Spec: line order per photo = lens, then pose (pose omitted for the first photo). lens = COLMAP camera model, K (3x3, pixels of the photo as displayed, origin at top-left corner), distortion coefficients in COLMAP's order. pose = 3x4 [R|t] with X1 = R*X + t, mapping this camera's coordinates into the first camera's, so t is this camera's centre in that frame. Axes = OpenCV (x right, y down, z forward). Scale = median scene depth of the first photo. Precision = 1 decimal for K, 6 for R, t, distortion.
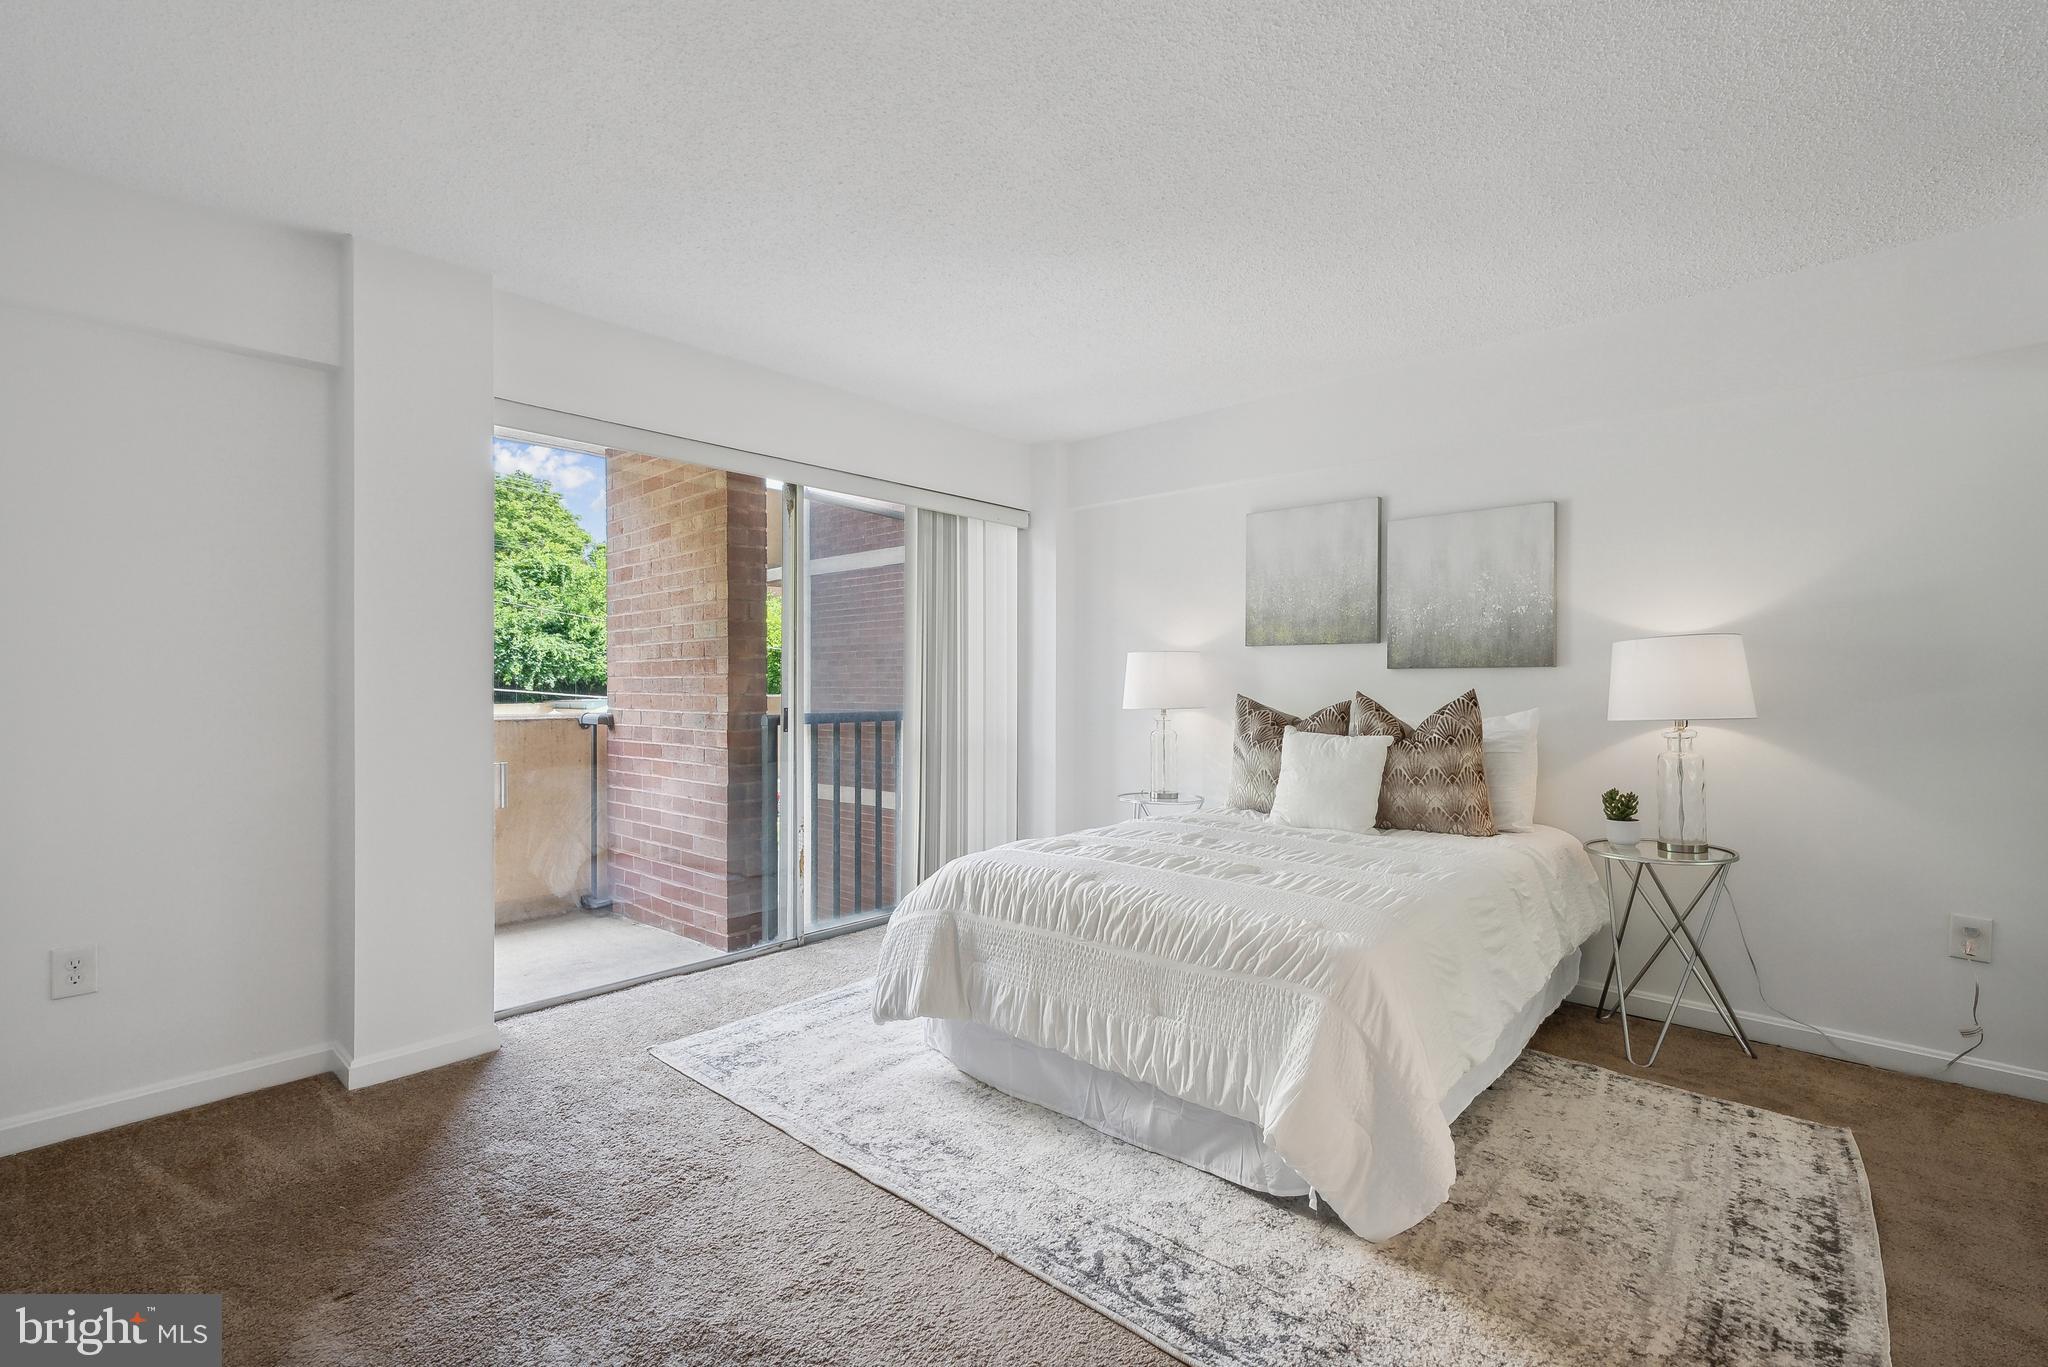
lens RADIAL K [[867.5, 0, 1075.1], [0, 867.5, 692.3], [0, 0, 1]] dist [0.033507, 0.000202]
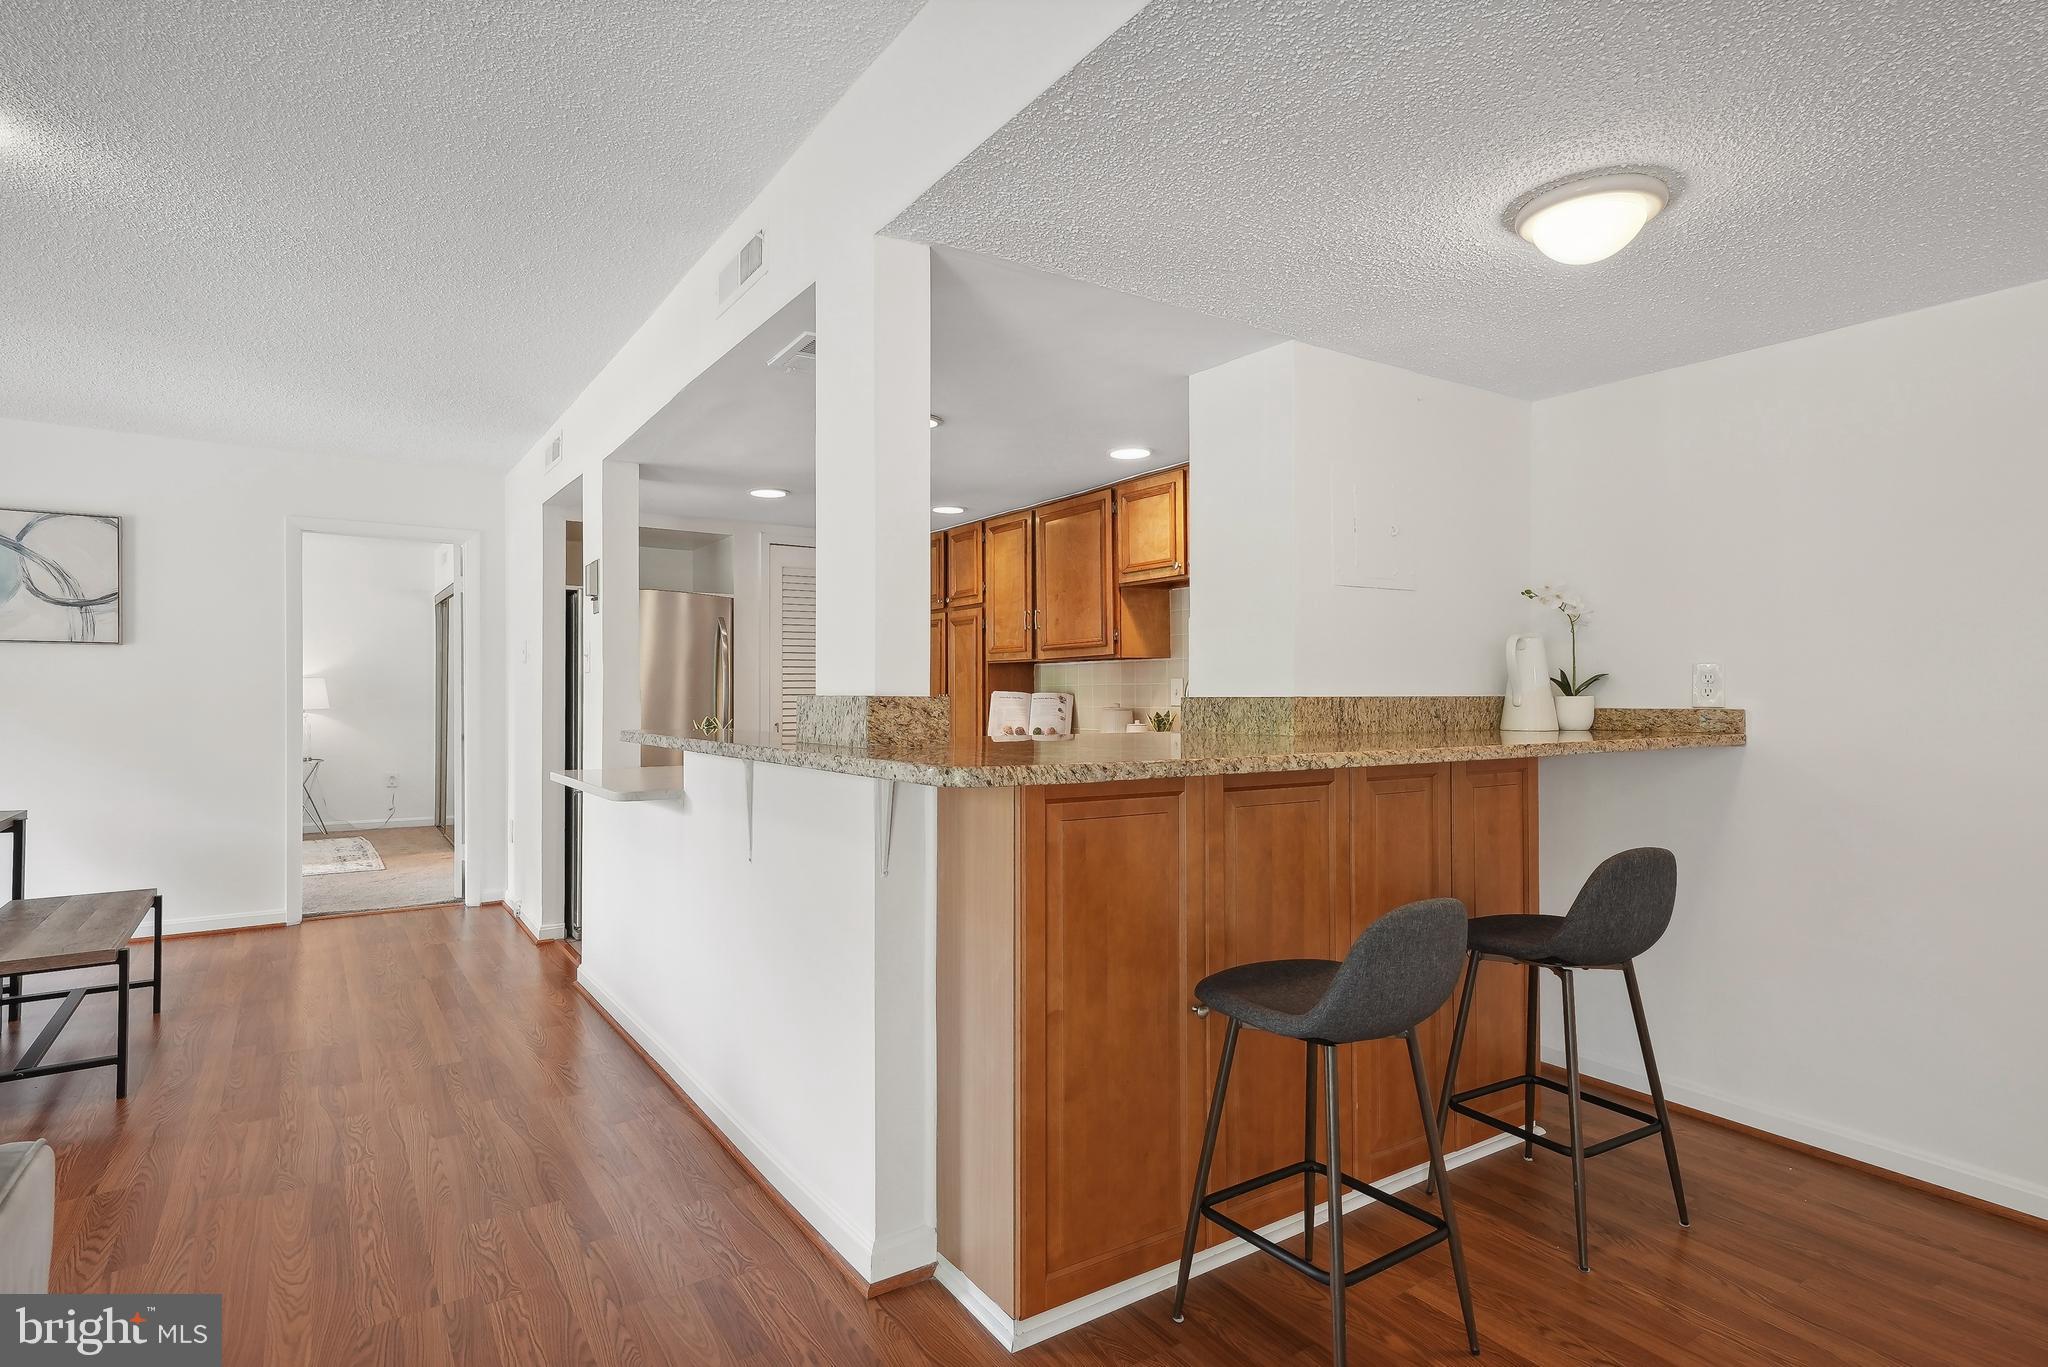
lens RADIAL K [[1058.2, 0, 1019.3], [0, 1058.2, 684.8], [0, 0, 1]] dist [0.021993, 0.000354]
pose [[0.288436, 0.015283, 0.957377, -1.588501], [0.010219, 0.999767, -0.019039, 0.037147], [-0.957445, 0.015275, 0.288213, -1.783749]]
